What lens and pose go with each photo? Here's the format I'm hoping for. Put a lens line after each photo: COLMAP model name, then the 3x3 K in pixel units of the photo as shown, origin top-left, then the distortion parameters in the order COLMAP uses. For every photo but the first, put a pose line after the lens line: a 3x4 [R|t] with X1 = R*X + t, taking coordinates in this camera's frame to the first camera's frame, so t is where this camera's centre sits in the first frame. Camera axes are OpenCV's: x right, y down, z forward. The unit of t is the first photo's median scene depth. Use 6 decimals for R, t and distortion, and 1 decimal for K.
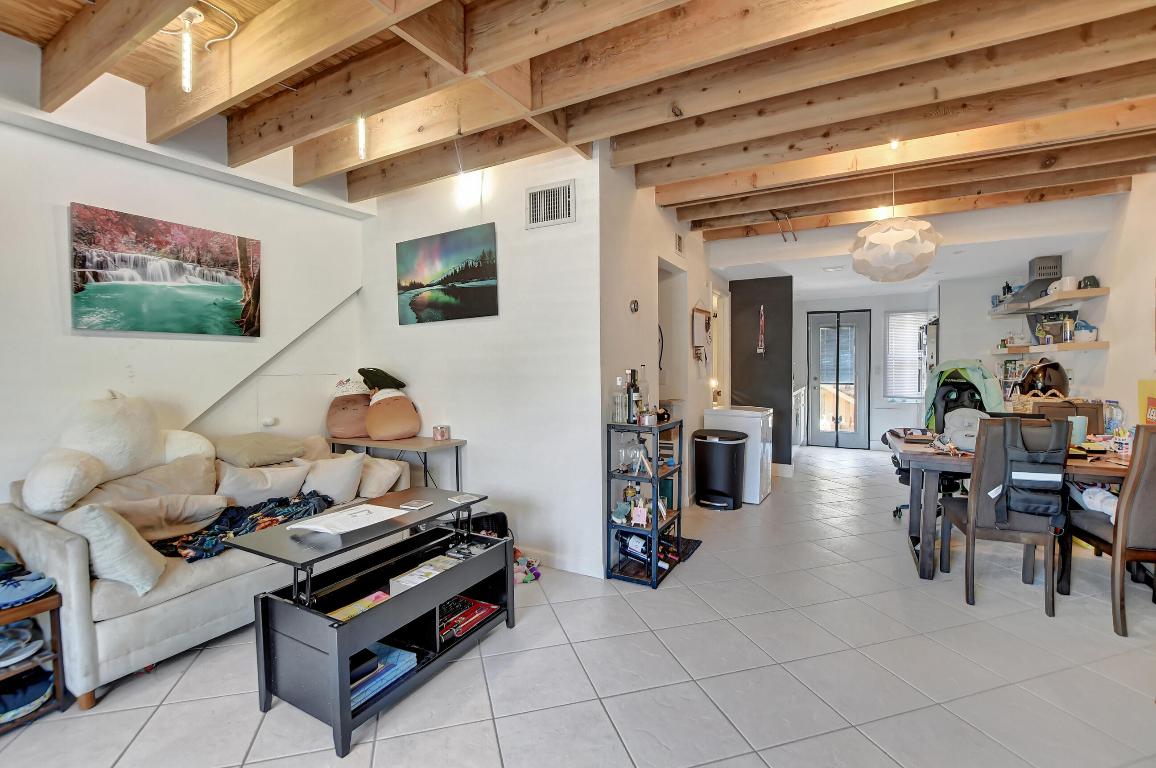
lens RADIAL K [[511.3, 0, 574.9], [0, 511.3, 371.9], [0, 0, 1]] dist [-0.013004, -0.000026]
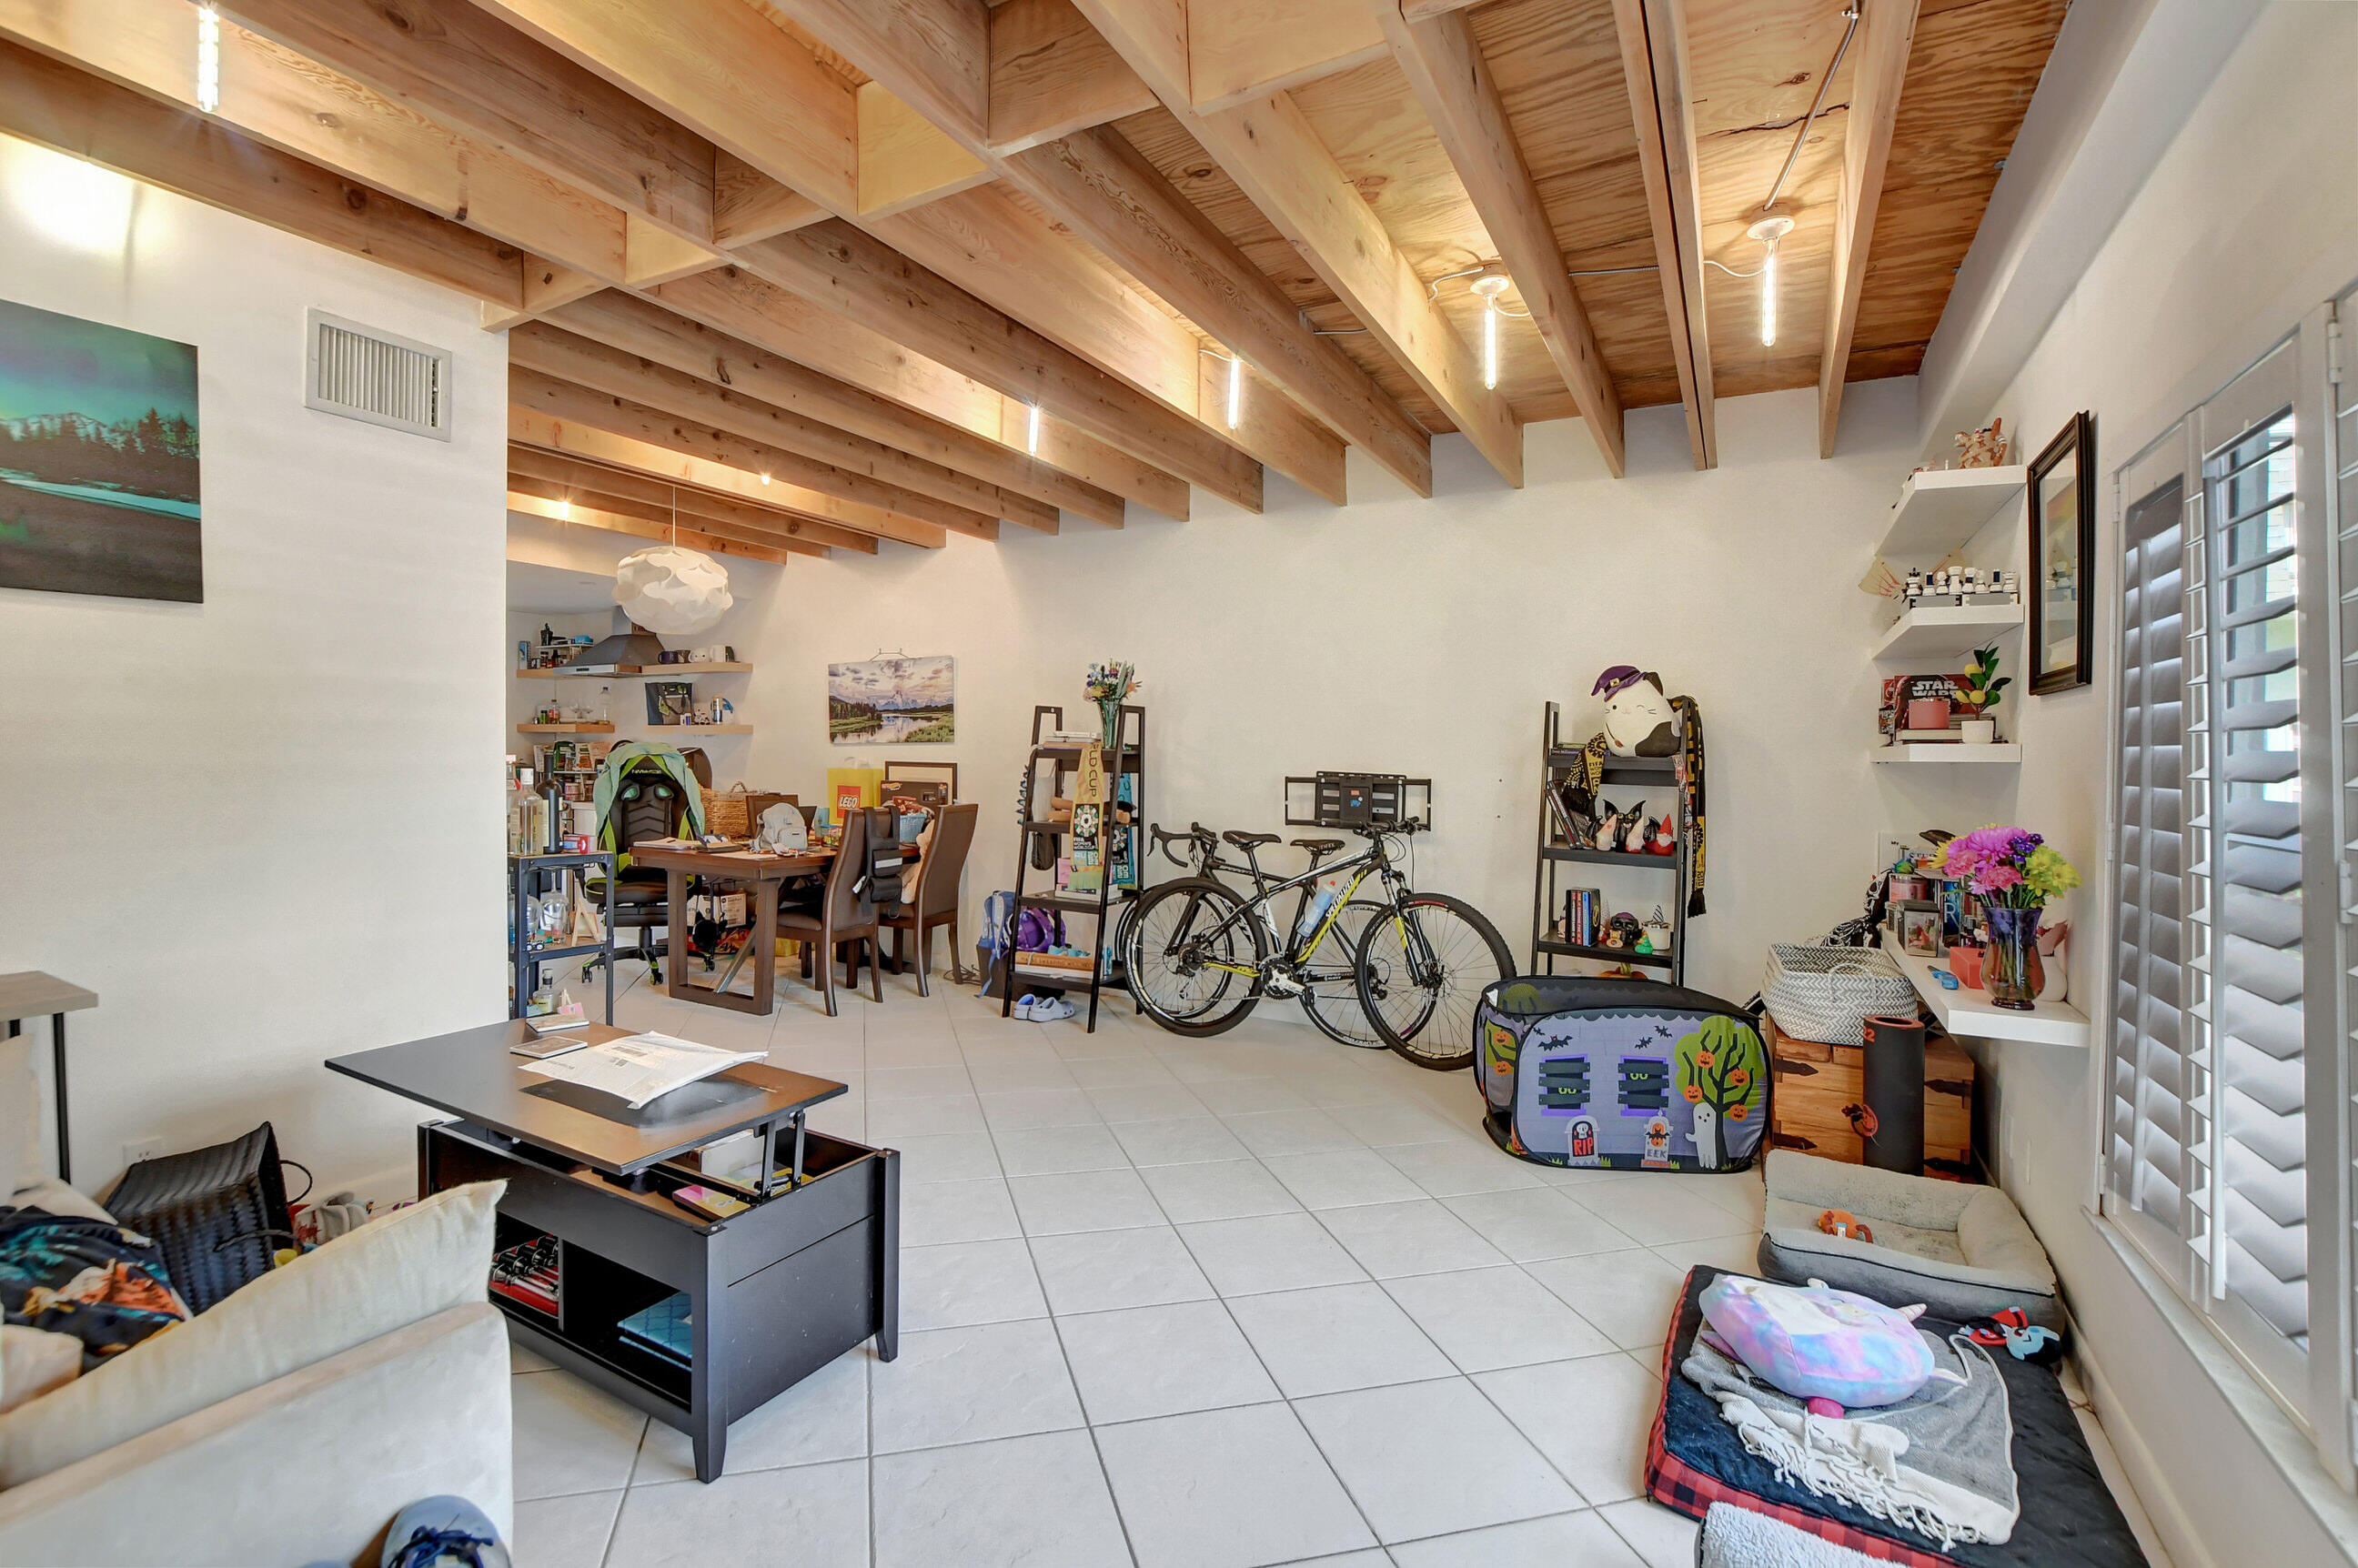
lens RADIAL K [[1042.9, 0, 1172.6], [0, 1042.9, 759.4], [0, 0, 1]] dist [-0.013004, -0.000026]
pose [[-0.009151, 0.001573, 0.999957, -0.927300], [-0.007350, 0.999972, -0.001640, -0.004412], [-0.999931, -0.007365, -0.009140, 0.329787]]
